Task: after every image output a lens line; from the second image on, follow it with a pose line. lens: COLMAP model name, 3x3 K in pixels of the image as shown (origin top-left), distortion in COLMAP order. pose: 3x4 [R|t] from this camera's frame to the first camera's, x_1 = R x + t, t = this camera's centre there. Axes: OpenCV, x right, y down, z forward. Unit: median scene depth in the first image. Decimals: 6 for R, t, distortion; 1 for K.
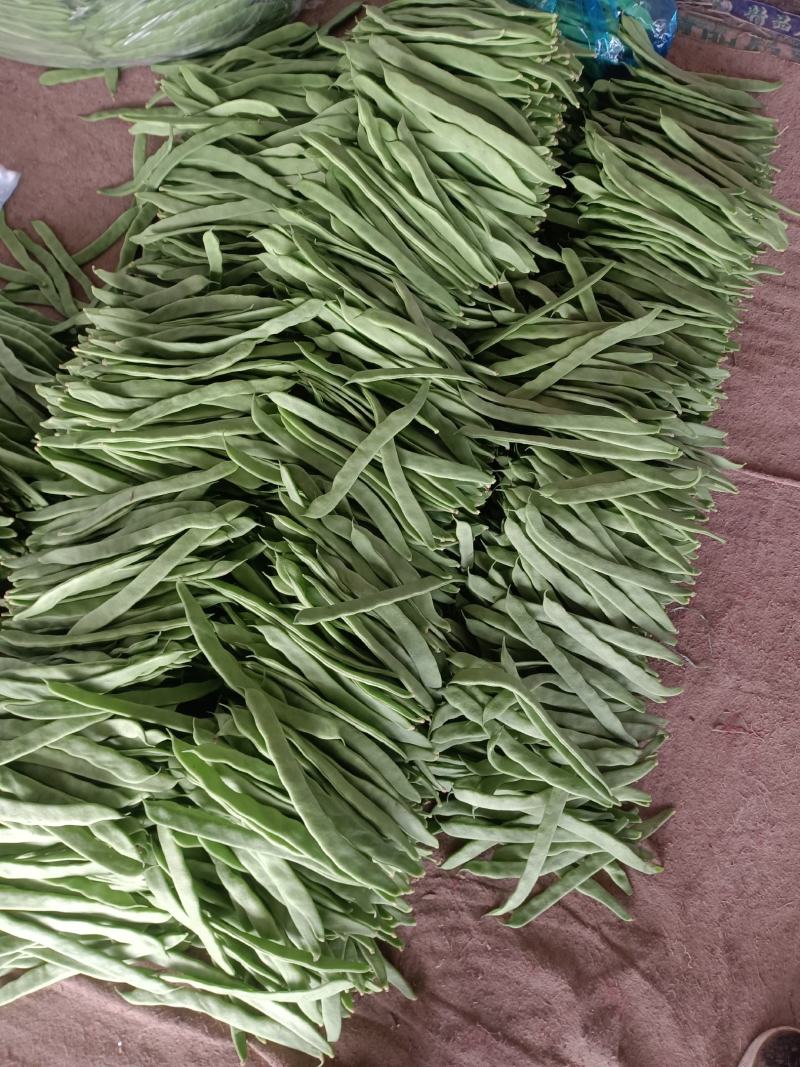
lens RADIAL K [[792.1, 0, 400.0], [0, 792.1, 533.5], [0, 0, 1]] dist [-0.007695, -0.014771]
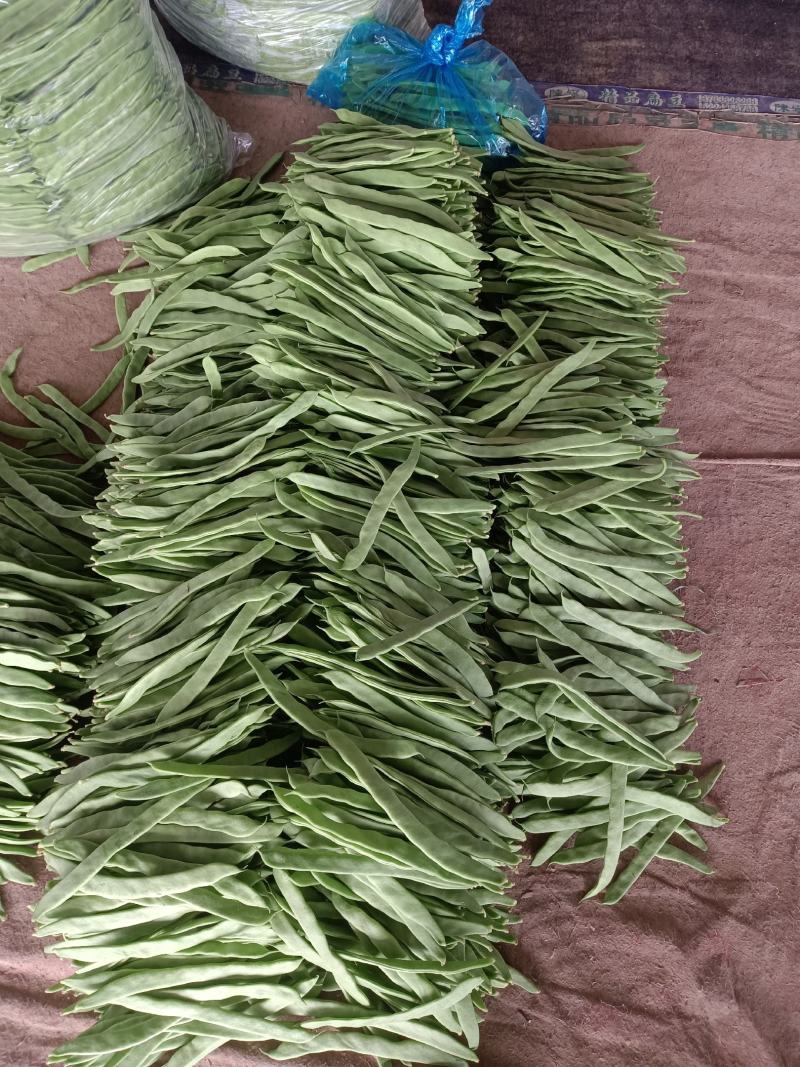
lens RADIAL K [[792.1, 0, 400.0], [0, 792.1, 533.5], [0, 0, 1]] dist [-0.007695, -0.014771]
pose [[0.974678, -0.218921, 0.045560, -0.073451], [0.222977, 0.966857, -0.124375, 0.079682], [-0.016822, 0.131384, 0.991189, -0.126895]]
